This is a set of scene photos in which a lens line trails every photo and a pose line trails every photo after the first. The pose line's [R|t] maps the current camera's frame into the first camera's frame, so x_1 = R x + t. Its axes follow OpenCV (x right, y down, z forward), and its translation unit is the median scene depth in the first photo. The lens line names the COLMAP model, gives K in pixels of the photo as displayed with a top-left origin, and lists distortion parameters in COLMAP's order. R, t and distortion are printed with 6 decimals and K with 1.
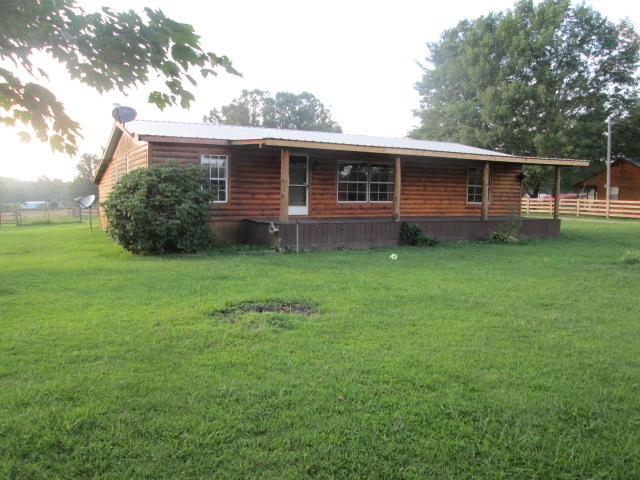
lens RADIAL K [[527.3, 0, 318.7], [0, 527.3, 240.9], [0, 0, 1]] dist [-0.041738, 0.015573]
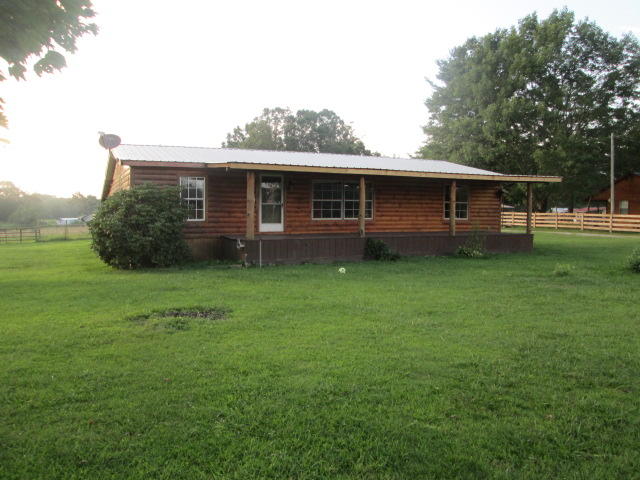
lens RADIAL K [[527.3, 0, 321.1], [0, 527.3, 242.9], [0, 0, 1]] dist [-0.041738, 0.015573]
pose [[0.998543, -0.003826, -0.053831, 0.098971], [0.002515, 0.999699, -0.024407, 0.000010], [0.053908, 0.024236, 0.998252, -0.052414]]
